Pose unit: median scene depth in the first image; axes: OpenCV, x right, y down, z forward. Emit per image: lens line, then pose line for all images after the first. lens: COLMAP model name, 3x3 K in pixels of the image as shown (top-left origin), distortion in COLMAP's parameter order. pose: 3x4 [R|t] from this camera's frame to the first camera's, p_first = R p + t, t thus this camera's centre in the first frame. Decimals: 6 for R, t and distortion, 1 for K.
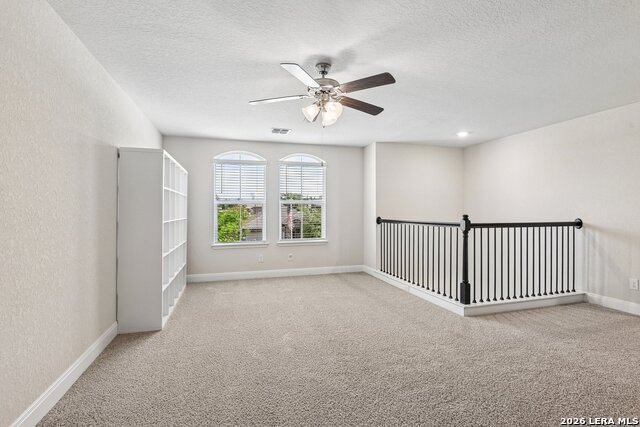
lens RADIAL K [[297.1, 0, 321.7], [0, 297.1, 212.7], [0, 0, 1]] dist [-0.012343, -0.000267]
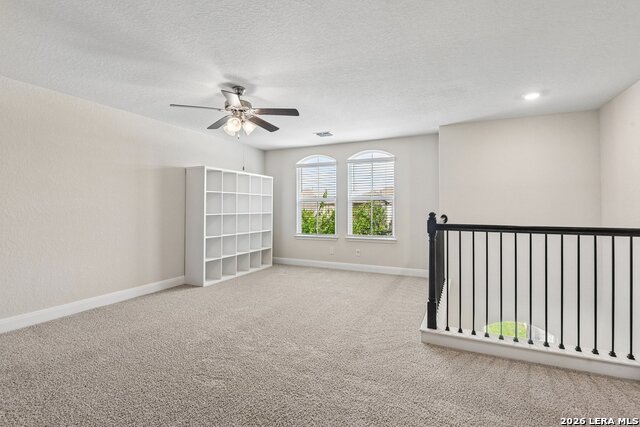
lens RADIAL K [[302.3, 0, 322.0], [0, 302.3, 210.0], [0, 0, 1]] dist [0.003276, -0.000243]
pose [[0.751557, 0.007012, -0.659631, 0.572929], [-0.004389, 0.999975, 0.005630, -0.002785], [0.659653, -0.001336, 0.751569, 0.155437]]
